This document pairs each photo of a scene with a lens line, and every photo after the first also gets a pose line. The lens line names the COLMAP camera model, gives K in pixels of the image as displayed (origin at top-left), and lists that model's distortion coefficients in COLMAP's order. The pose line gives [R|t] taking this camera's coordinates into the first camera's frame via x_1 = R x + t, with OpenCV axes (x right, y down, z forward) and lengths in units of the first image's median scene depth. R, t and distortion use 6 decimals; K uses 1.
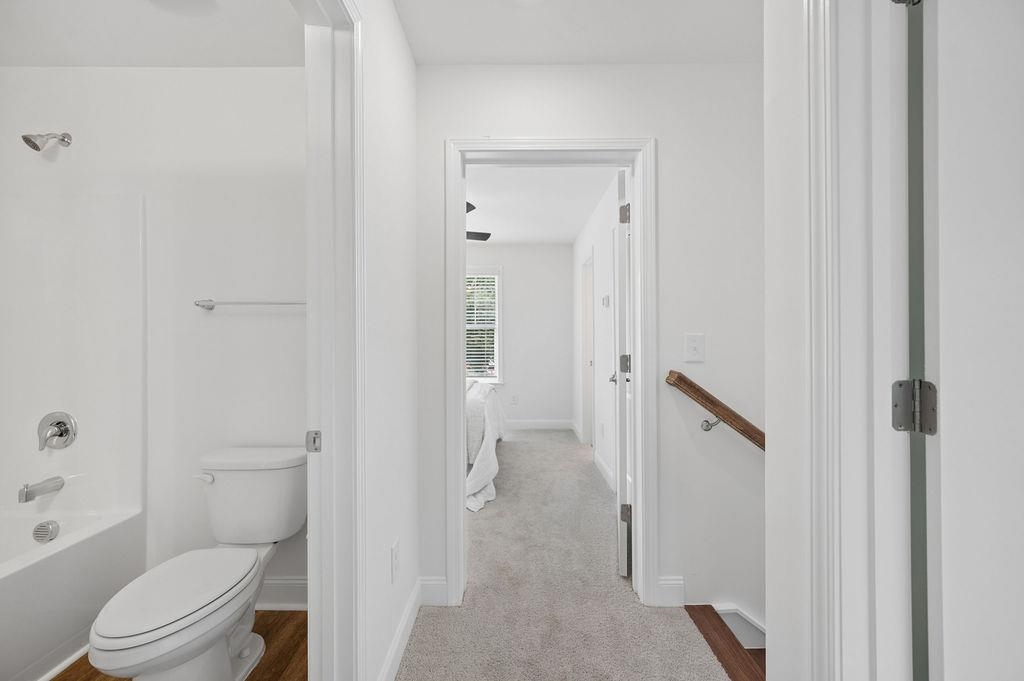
lens RADIAL K [[409.6, 0, 512.0], [0, 409.6, 340.5], [0, 0, 1]] dist [0.014476, -0.000023]
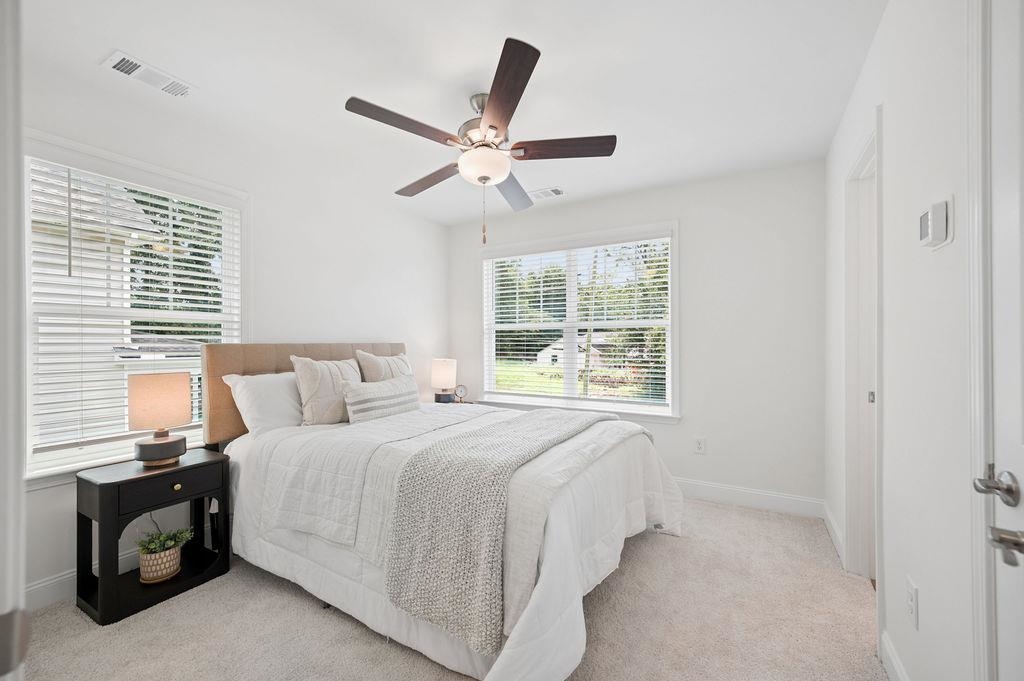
lens RADIAL K [[409.6, 0, 512.0], [0, 409.6, 340.5], [0, 0, 1]] dist [0.014476, -0.000023]
pose [[0.863816, 0.003368, -0.503796, 0.112342], [-0.003824, 0.999993, 0.000129, -0.010074], [0.503793, 0.001814, 0.863823, 0.566060]]
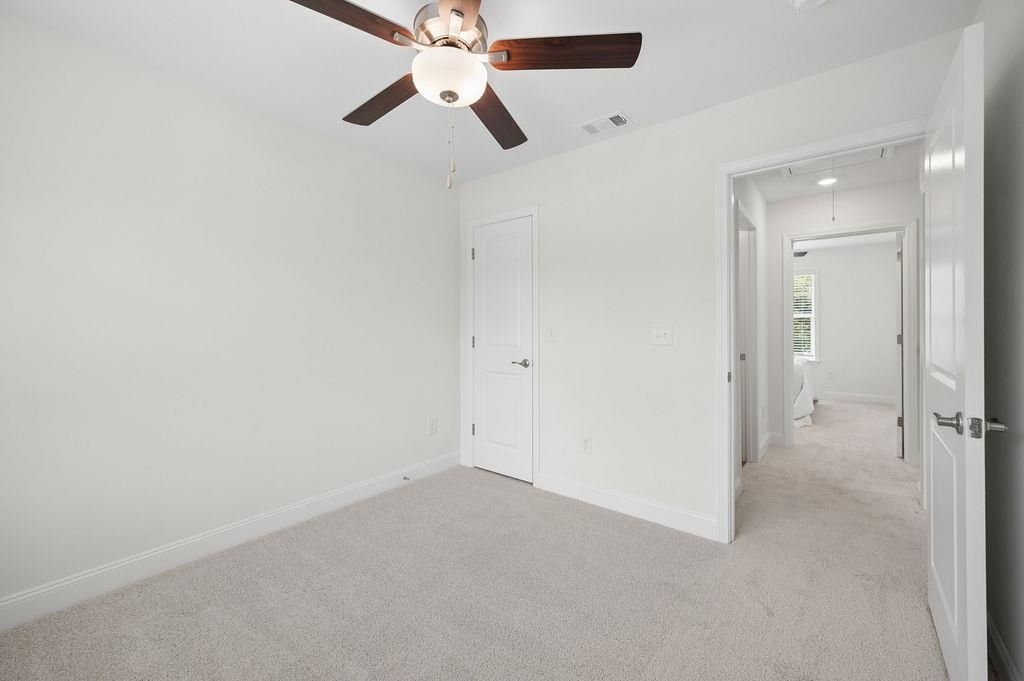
lens RADIAL K [[400.6, 0, 511.0], [0, 400.6, 323.7], [0, 0, 1]] dist [-0.001485, -0.000226]
pose [[0.773903, -0.002993, -0.633297, 0.038449], [-0.002096, 0.999971, -0.007287, 0.000969], [0.633300, 0.006967, 0.773875, -0.889644]]
